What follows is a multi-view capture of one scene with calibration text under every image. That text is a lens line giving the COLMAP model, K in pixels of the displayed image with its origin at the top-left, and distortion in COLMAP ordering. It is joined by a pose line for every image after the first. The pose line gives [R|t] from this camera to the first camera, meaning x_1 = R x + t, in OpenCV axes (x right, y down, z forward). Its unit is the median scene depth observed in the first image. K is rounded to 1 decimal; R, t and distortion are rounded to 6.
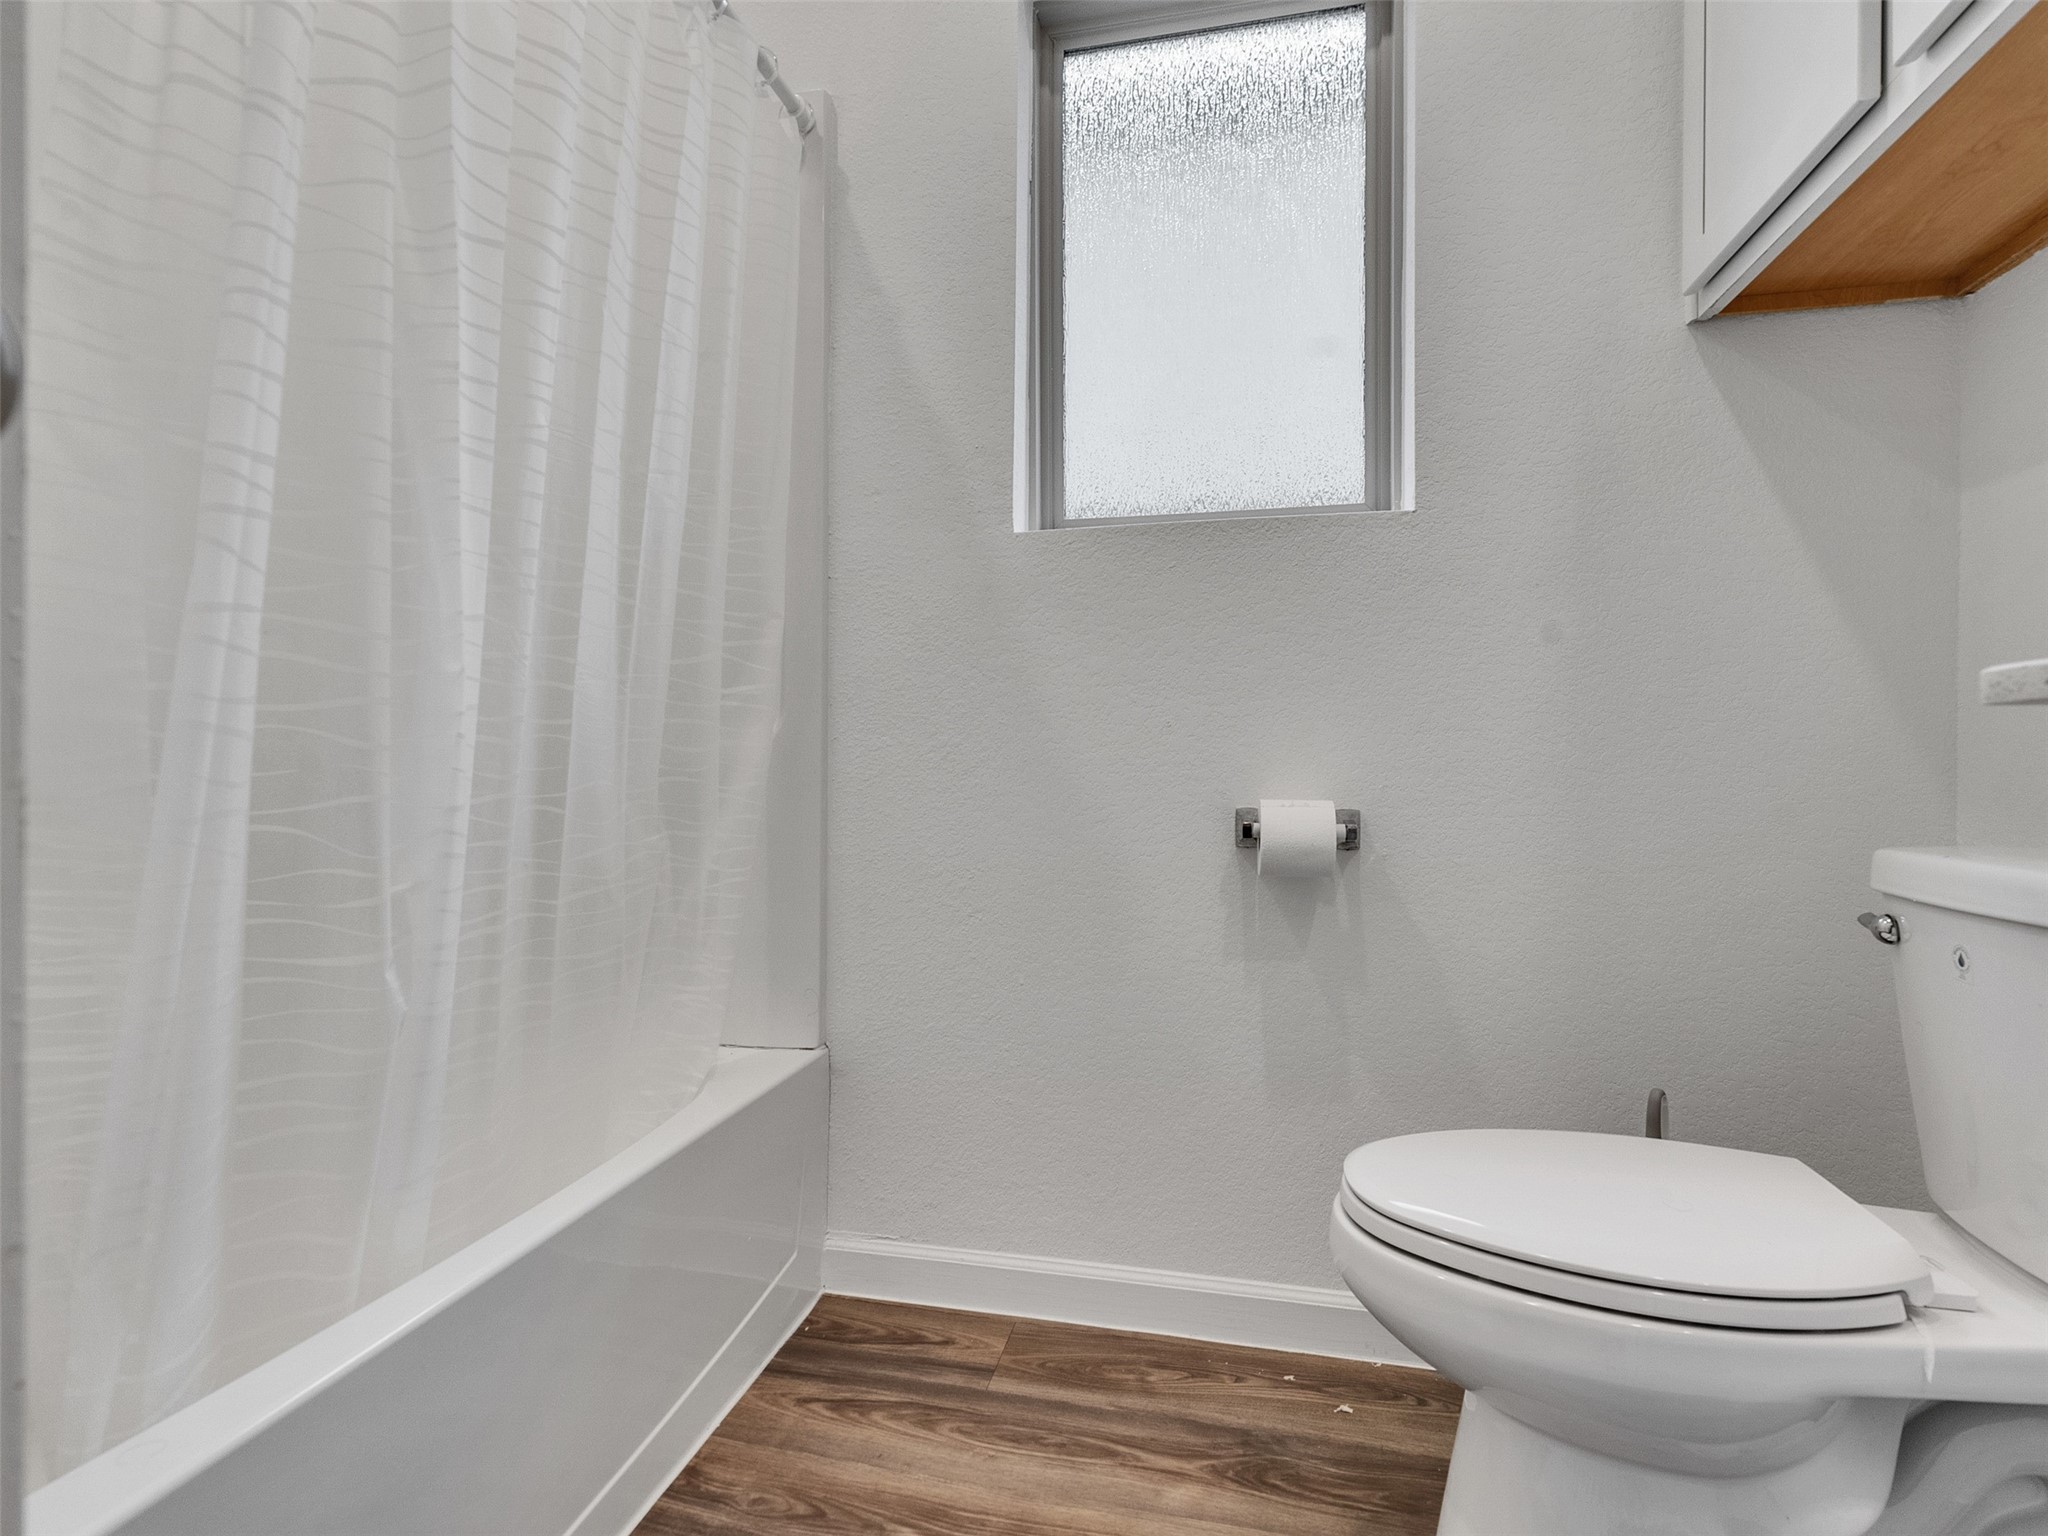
lens RADIAL K [[1039.7, 0, 1007.3], [0, 1039.7, 769.6], [0, 0, 1]] dist [-0.003641, 0.000387]
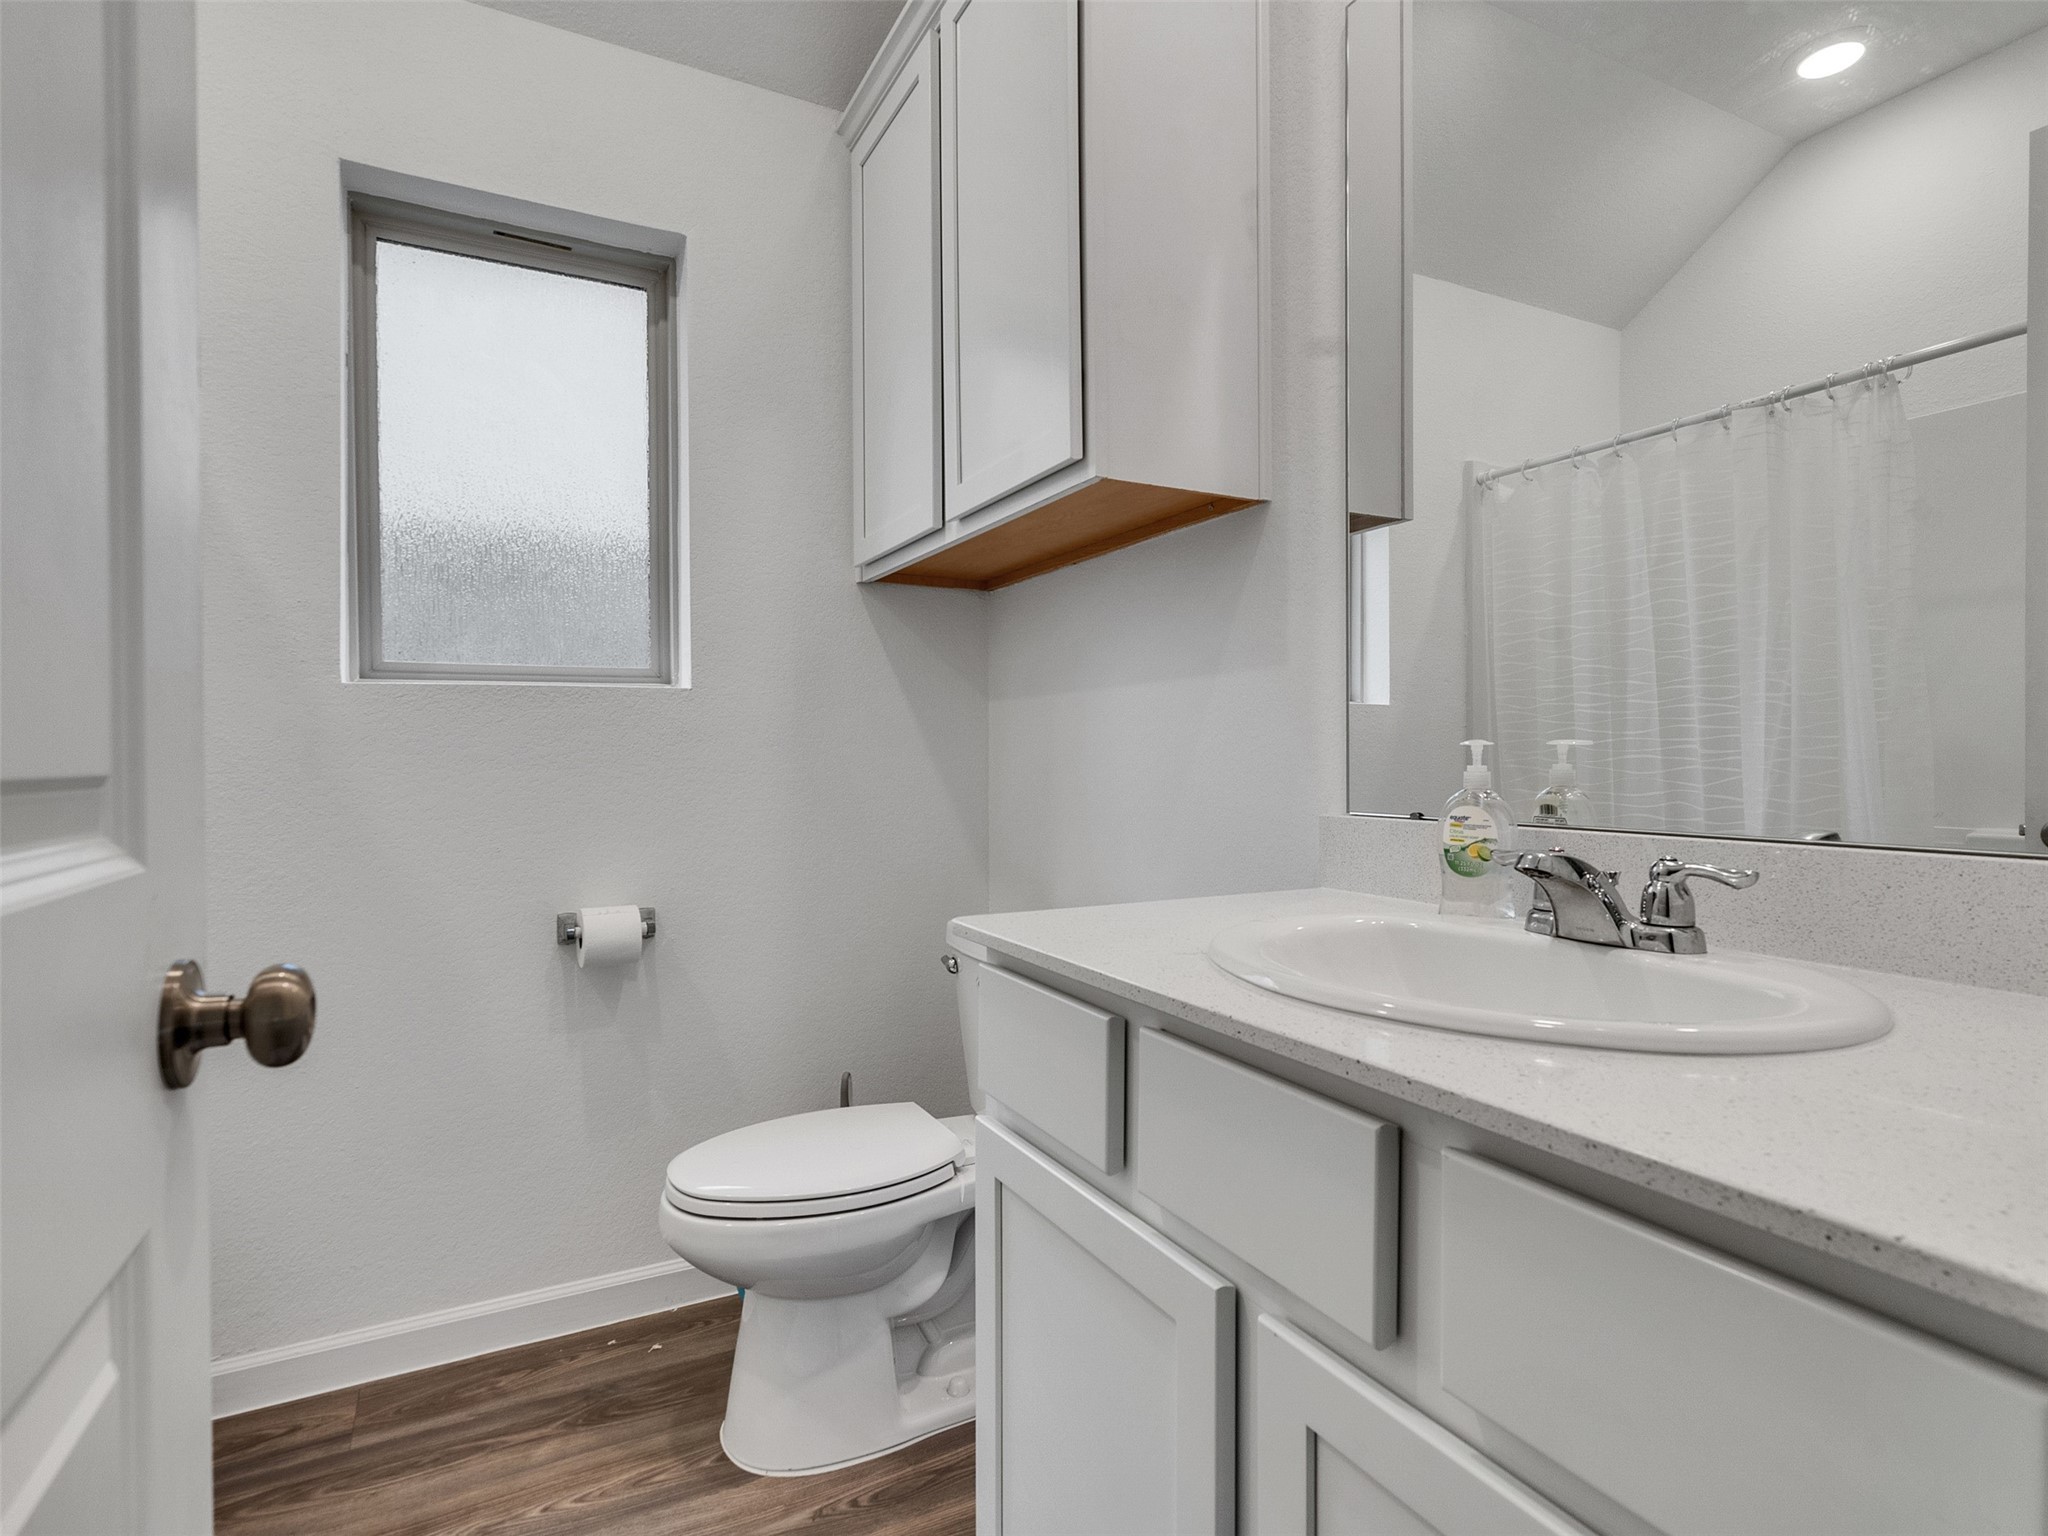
lens RADIAL K [[1039.7, 0, 1007.3], [0, 1039.7, 769.6], [0, 0, 1]] dist [-0.003641, 0.000387]
pose [[0.753752, -0.014688, 0.656995, -0.221389], [0.009702, 0.999890, 0.011224, -0.166745], [-0.657087, -0.002086, 0.753812, -0.352878]]
